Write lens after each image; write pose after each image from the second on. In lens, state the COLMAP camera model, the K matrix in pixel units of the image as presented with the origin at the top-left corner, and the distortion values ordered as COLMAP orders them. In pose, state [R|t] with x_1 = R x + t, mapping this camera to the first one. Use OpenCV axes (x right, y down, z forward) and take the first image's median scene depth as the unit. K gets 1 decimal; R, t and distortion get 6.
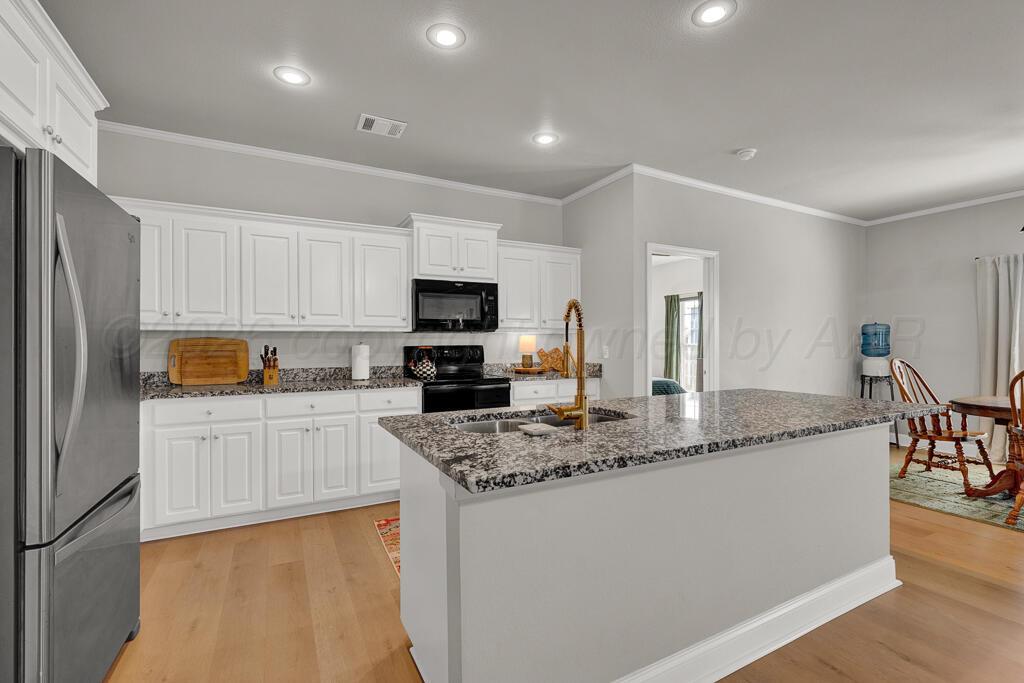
lens RADIAL K [[457.8, 0, 509.8], [0, 457.8, 343.0], [0, 0, 1]] dist [0.001403, 0.000112]
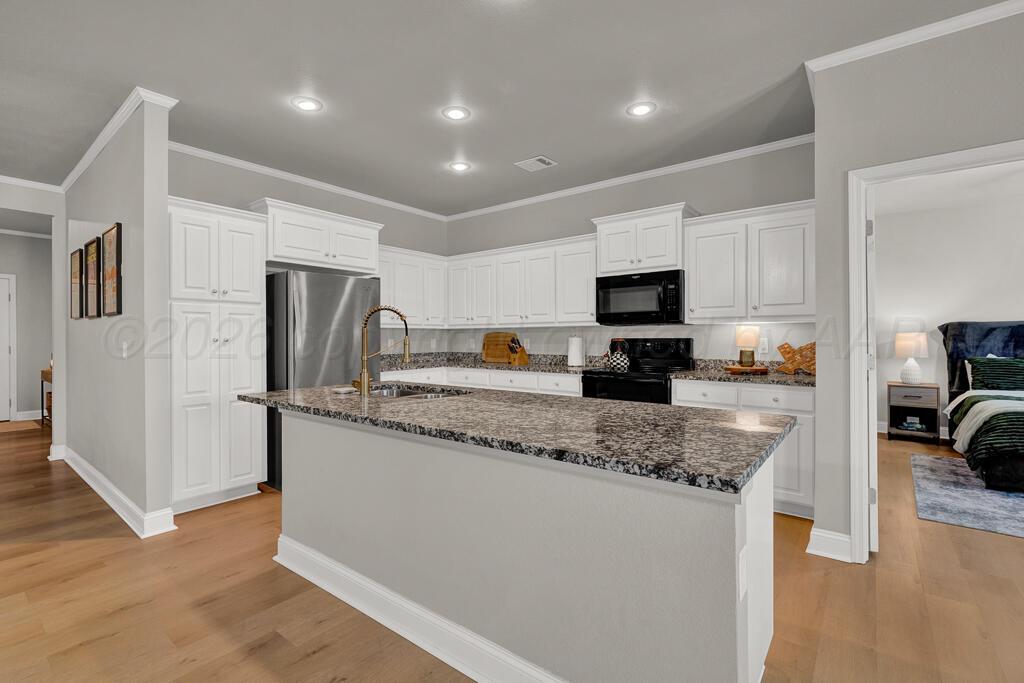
lens RADIAL K [[457.8, 0, 510.2], [0, 457.8, 333.3], [0, 0, 1]] dist [0.001403, 0.000112]
pose [[0.413317, -0.005671, -0.910570, 0.703593], [0.000403, 0.999982, -0.006045, 0.000898], [0.910587, 0.002131, 0.413312, 0.350250]]
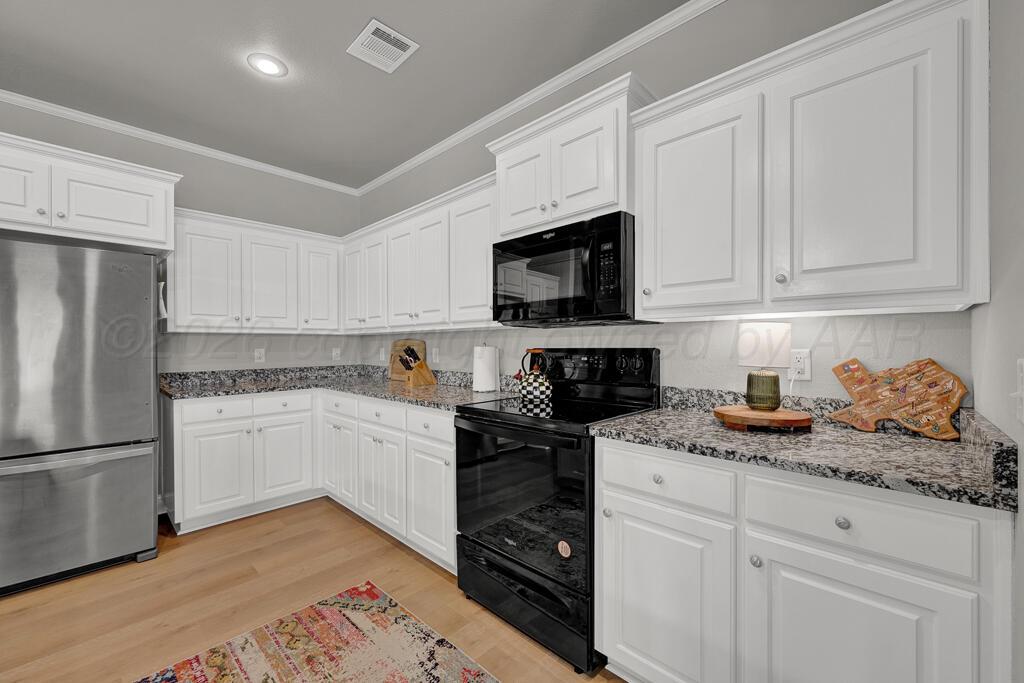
lens RADIAL K [[405.2, 0, 510.8], [0, 405.2, 342.3], [0, 0, 1]] dist [-0.002188, -0.000078]
pose [[0.325598, -0.003621, -0.945501, 0.336850], [0.001732, 0.999993, -0.003233, 0.000030], [0.945507, -0.000585, 0.325602, 0.826074]]
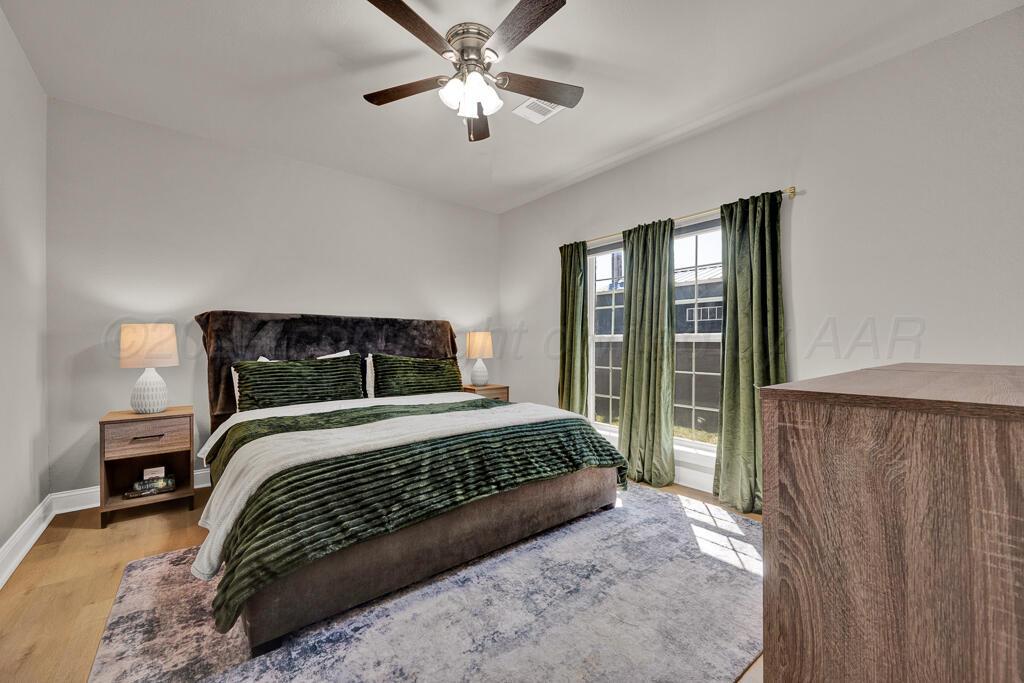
lens RADIAL K [[405.2, 0, 516.1], [0, 405.2, 346.1], [0, 0, 1]] dist [-0.002188, -0.000078]
pose [[0.975714, 0.000016, 0.219047, 0.406755], [-0.001107, 0.999988, 0.004858, 0.026040], [-0.219044, -0.004982, 0.975702, 1.210255]]
